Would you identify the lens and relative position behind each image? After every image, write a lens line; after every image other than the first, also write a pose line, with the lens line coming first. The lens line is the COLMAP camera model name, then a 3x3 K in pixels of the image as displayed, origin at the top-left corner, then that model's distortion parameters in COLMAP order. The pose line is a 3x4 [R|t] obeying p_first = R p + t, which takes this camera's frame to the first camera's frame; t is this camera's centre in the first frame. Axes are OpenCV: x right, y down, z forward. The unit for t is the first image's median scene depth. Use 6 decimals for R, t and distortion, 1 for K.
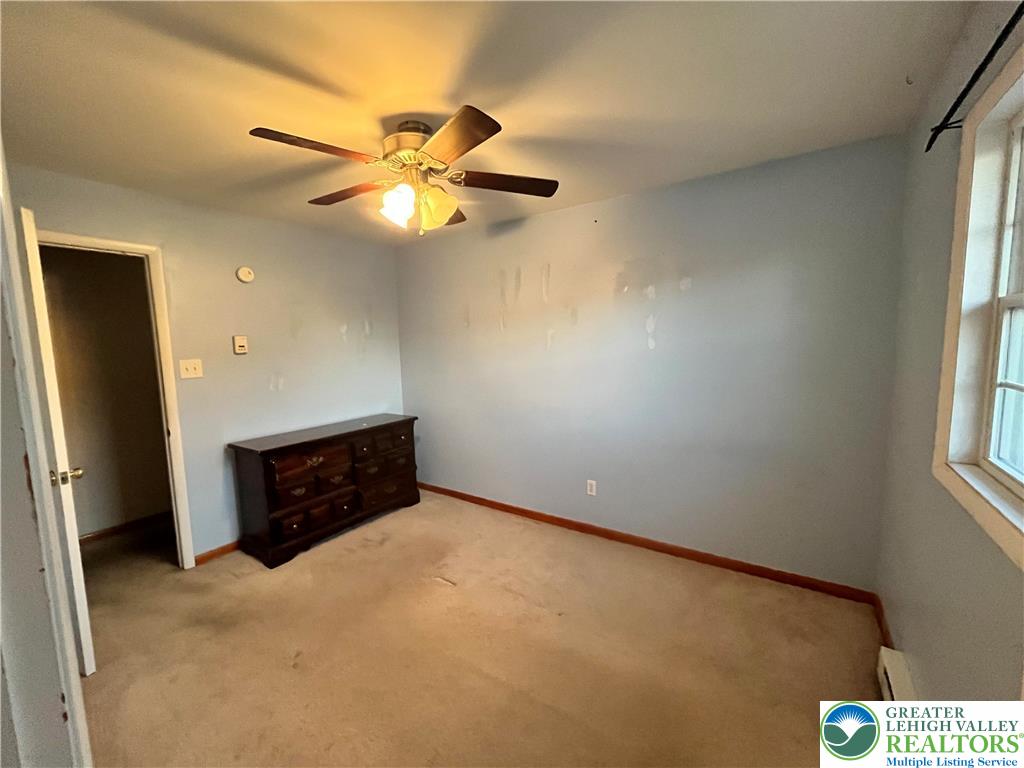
lens RADIAL K [[414.0, 0, 513.5], [0, 414.0, 382.8], [0, 0, 1]] dist [0.001136, 0.000245]
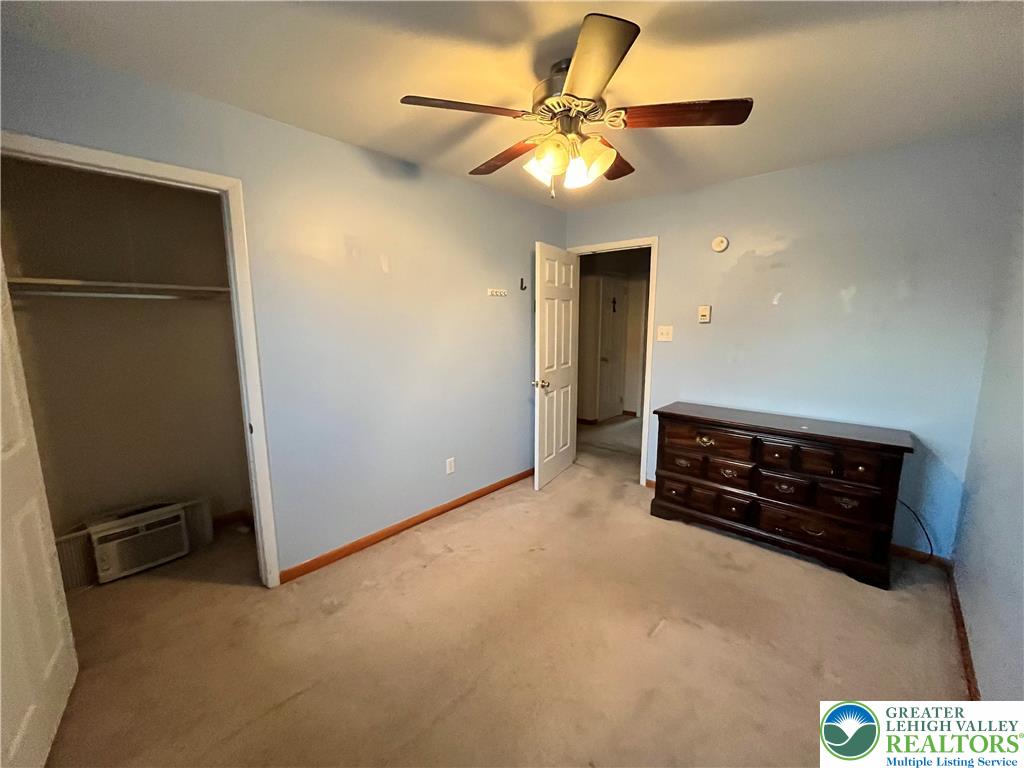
lens RADIAL K [[414.0, 0, 513.5], [0, 414.0, 382.8], [0, 0, 1]] dist [0.001136, 0.000245]
pose [[-0.130794, 0.177623, -0.975368, 0.461190], [-0.094671, 0.977086, 0.190632, -0.075943], [0.986879, 0.117273, -0.110981, 0.652405]]
